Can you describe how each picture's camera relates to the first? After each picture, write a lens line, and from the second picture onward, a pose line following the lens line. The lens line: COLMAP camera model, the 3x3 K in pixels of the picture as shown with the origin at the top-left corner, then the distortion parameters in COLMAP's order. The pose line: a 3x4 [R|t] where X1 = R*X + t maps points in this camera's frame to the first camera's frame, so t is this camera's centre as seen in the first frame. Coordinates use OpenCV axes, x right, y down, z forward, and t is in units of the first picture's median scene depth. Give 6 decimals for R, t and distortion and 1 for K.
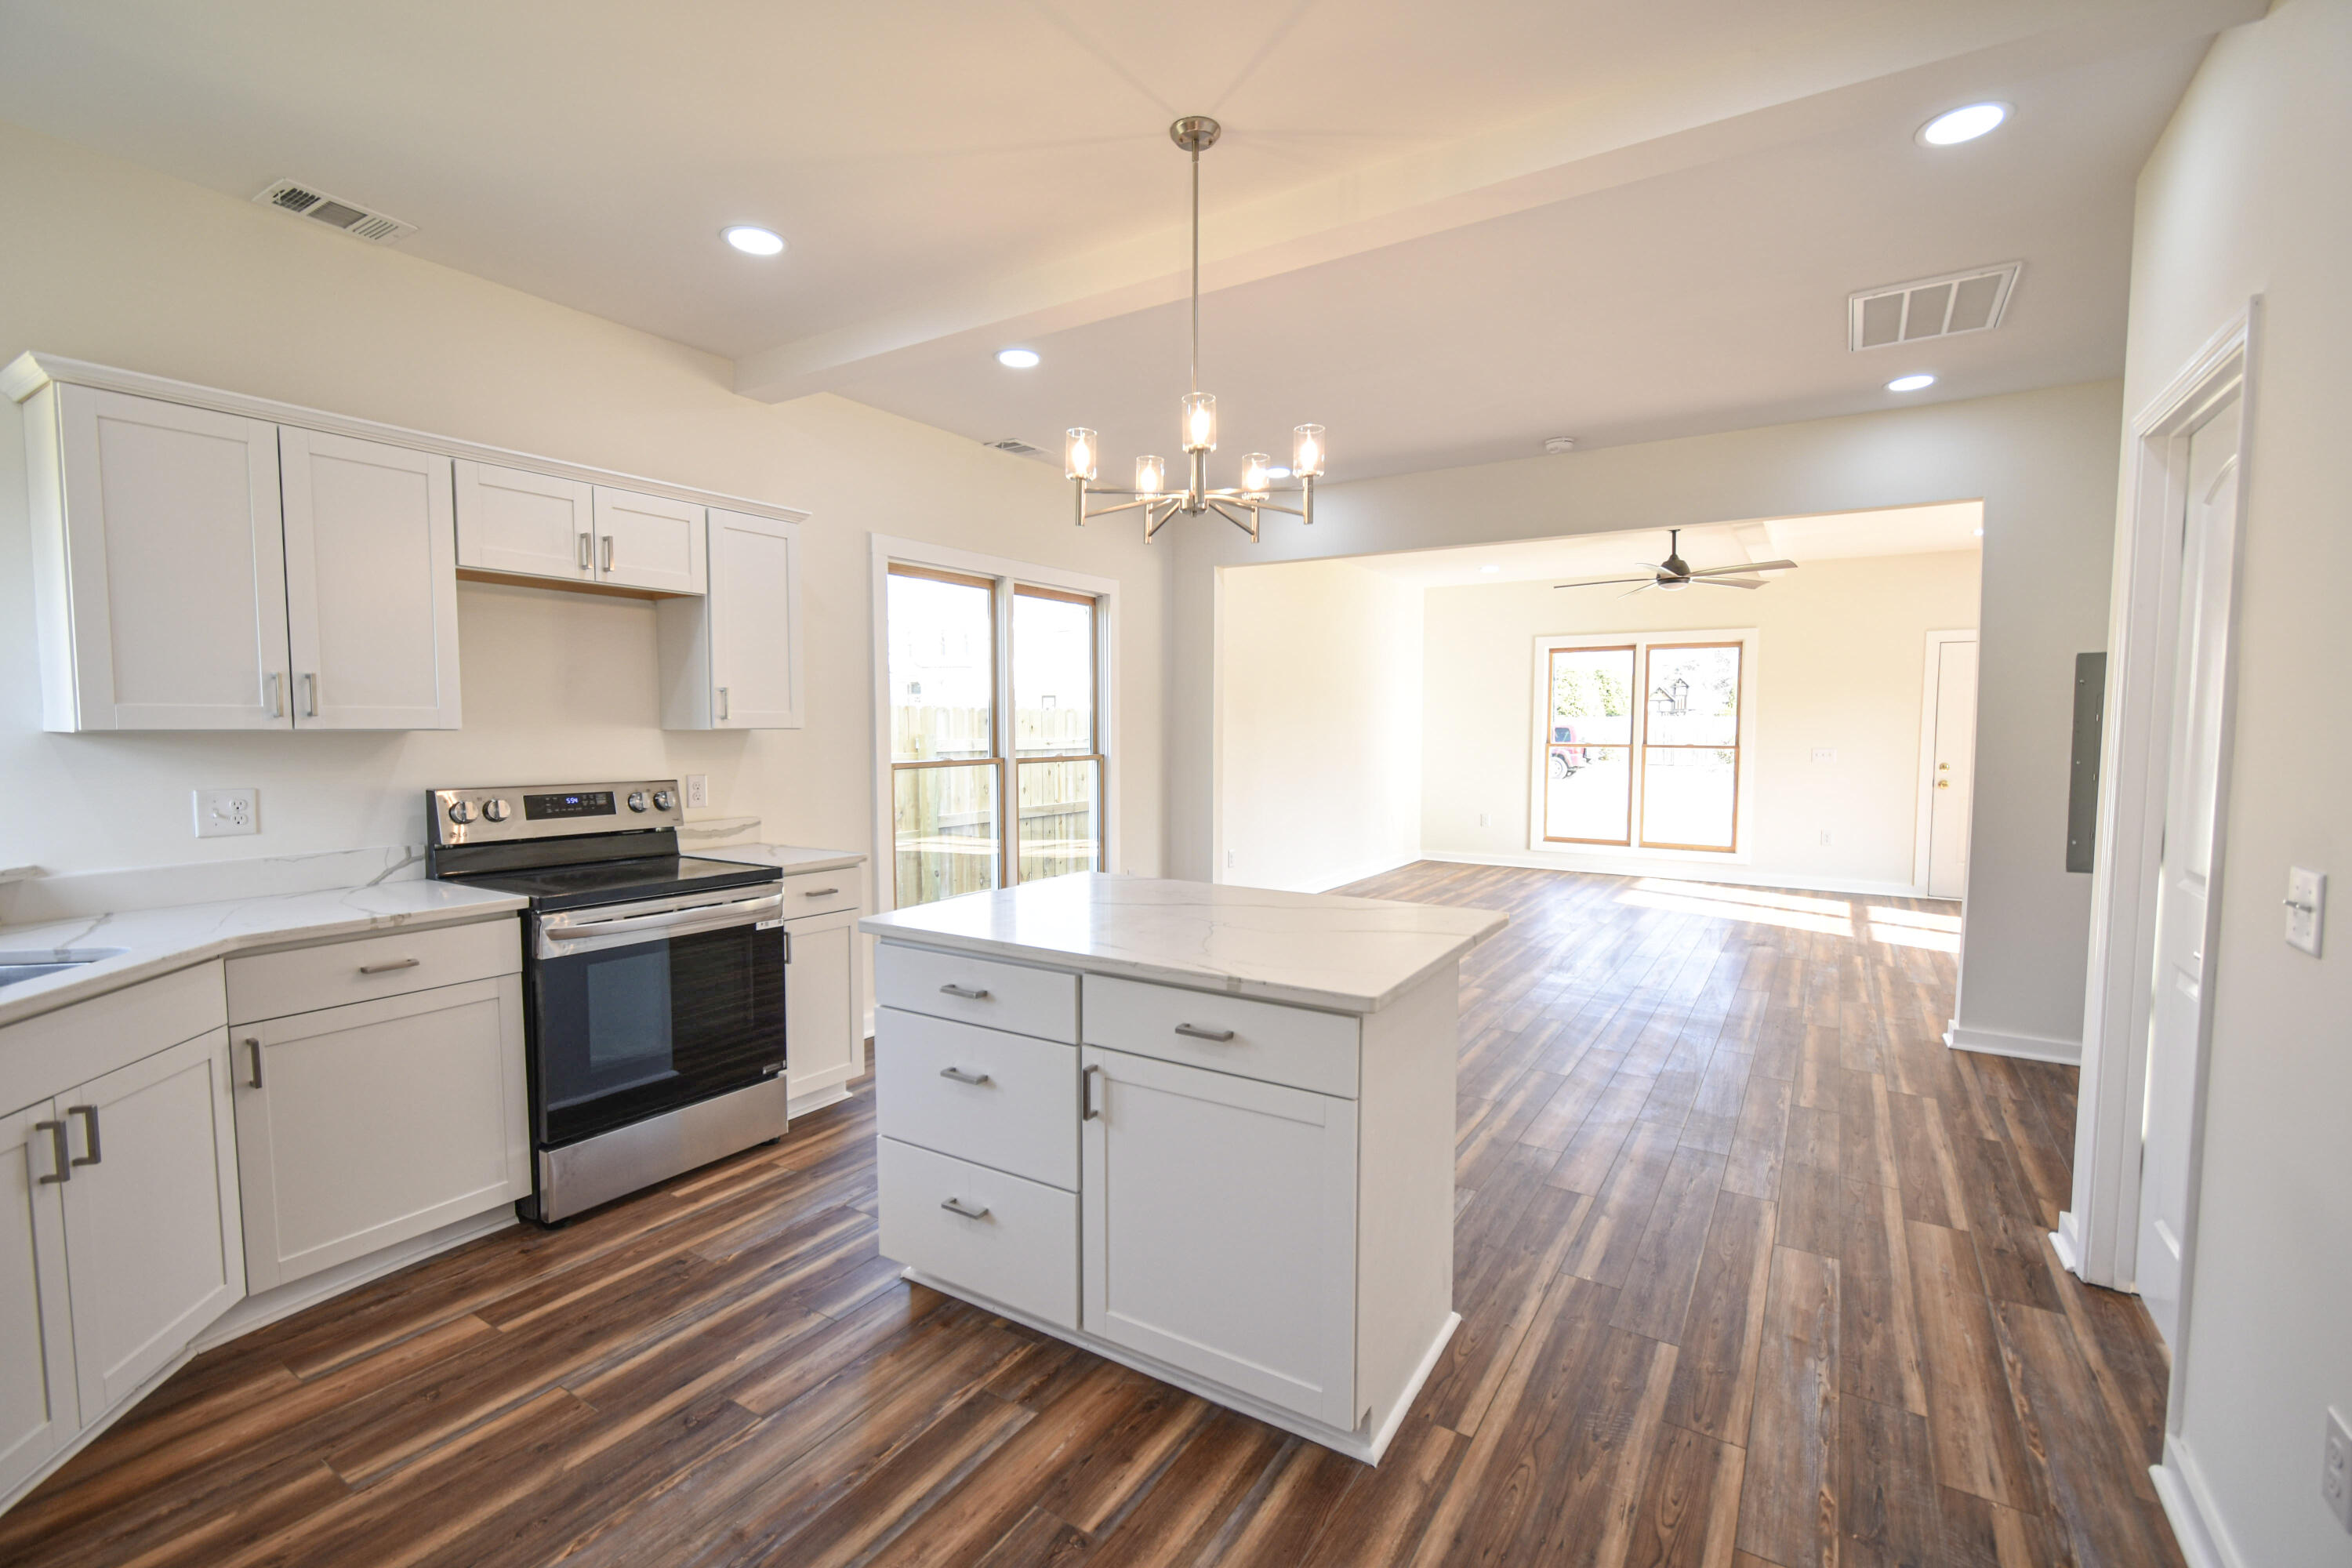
lens RADIAL K [[1031.8, 0, 1174.3], [0, 1031.8, 790.2], [0, 0, 1]] dist [0.002023, -0.000132]
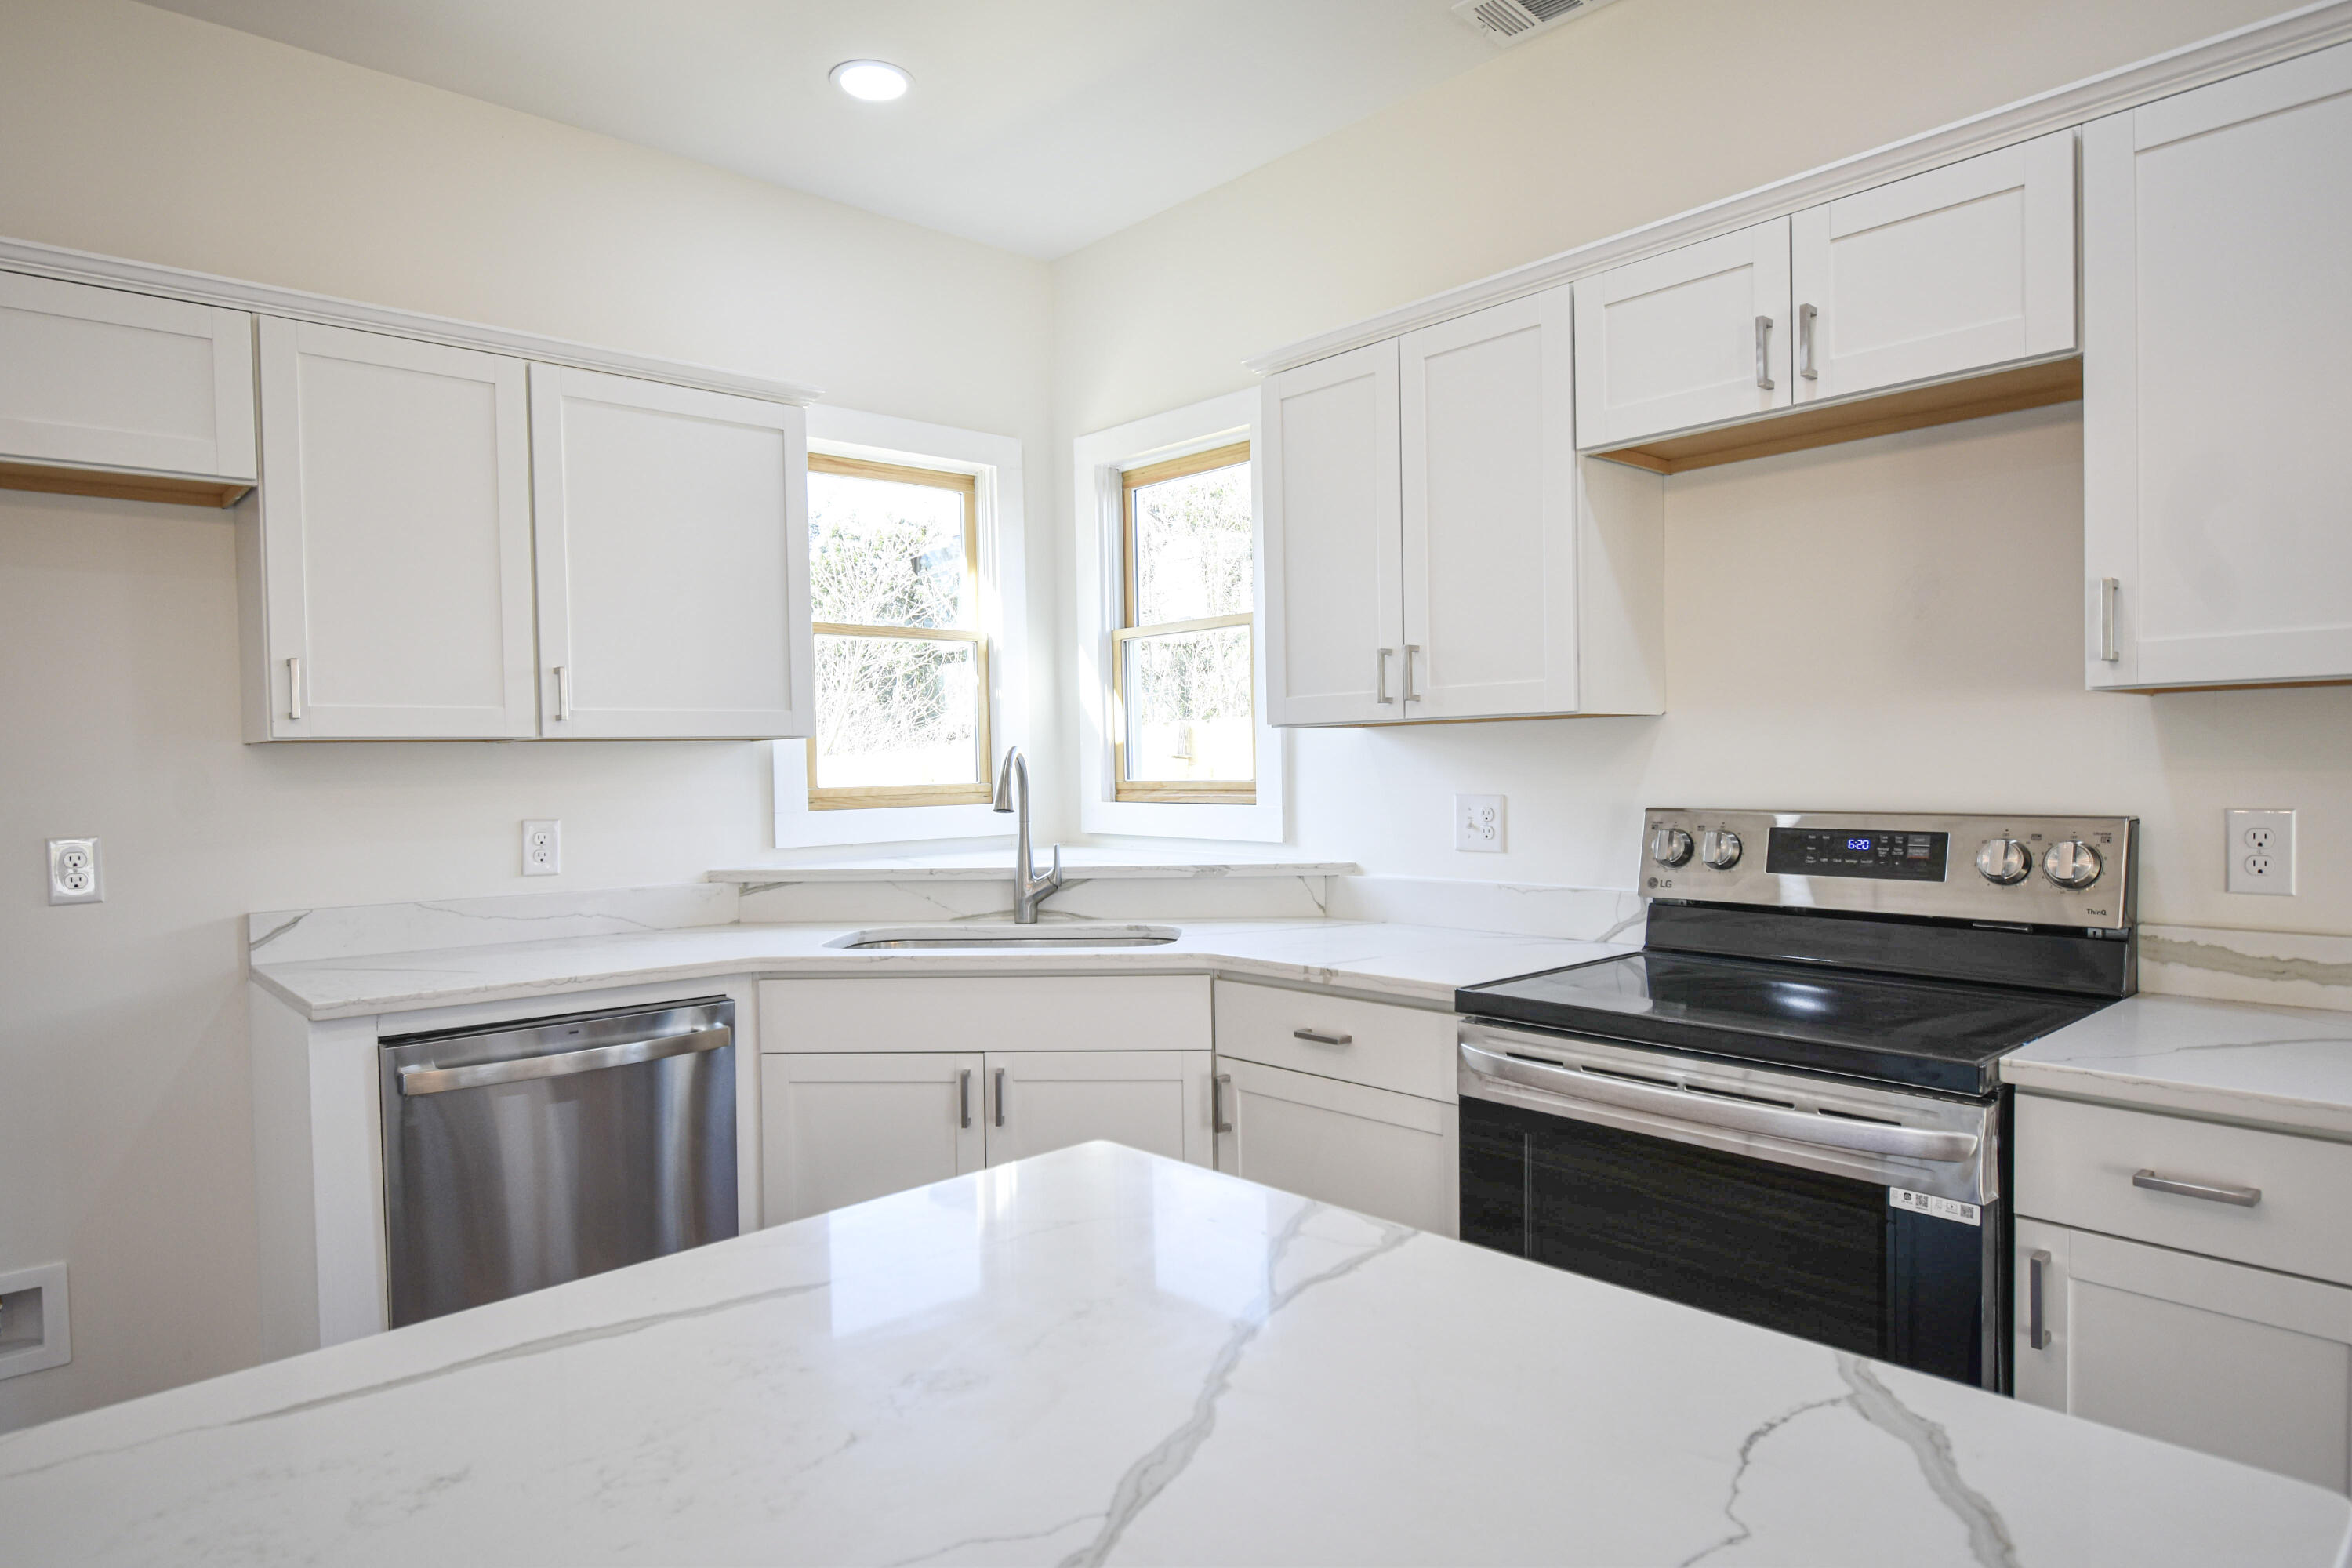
lens RADIAL K [[1365.9, 0, 1166.2], [0, 1365.9, 788.3], [0, 0, 1]] dist [-0.001577, -0.000309]
pose [[-0.265082, 0.020250, -0.964013, 0.188977], [-0.042772, 0.998548, 0.032737, -0.030734], [0.963277, 0.049911, -0.263831, 1.053605]]
